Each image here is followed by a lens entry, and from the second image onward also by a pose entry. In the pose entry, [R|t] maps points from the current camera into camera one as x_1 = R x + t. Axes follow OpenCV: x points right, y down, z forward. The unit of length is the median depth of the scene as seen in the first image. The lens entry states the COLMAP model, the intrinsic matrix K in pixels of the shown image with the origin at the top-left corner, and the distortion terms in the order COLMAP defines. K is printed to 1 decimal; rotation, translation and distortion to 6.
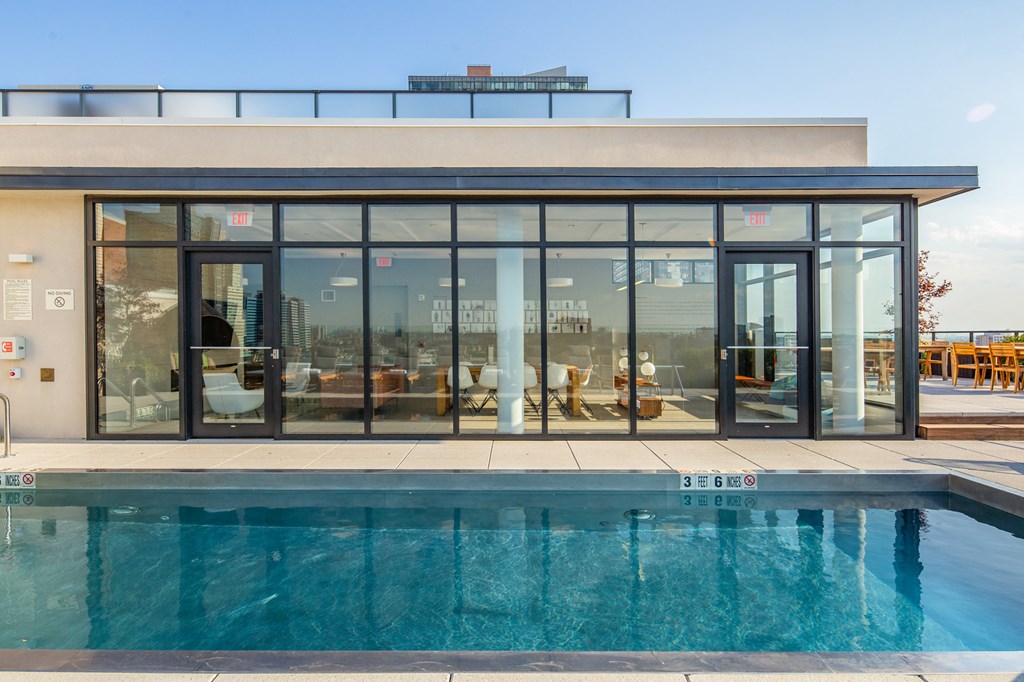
lens RADIAL K [[549.1, 0, 512.9], [0, 549.1, 332.3], [0, 0, 1]] dist [0.001560, 0.000413]
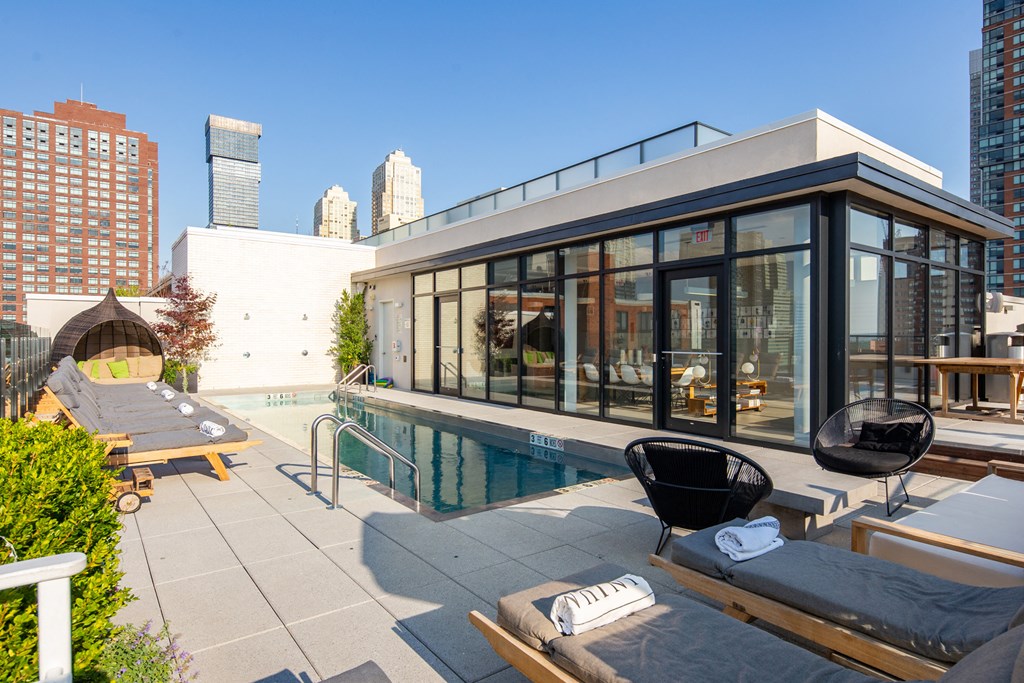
lens RADIAL K [[573.2, 0, 512.0], [0, 573.2, 341.5], [0, 0, 1]] dist [0.001044, -0.000066]
pose [[0.598782, 0.005670, -0.800892, 0.993376], [-0.002319, 0.999983, 0.005346, -0.000968], [0.800909, -0.001344, 0.598785, 0.008439]]
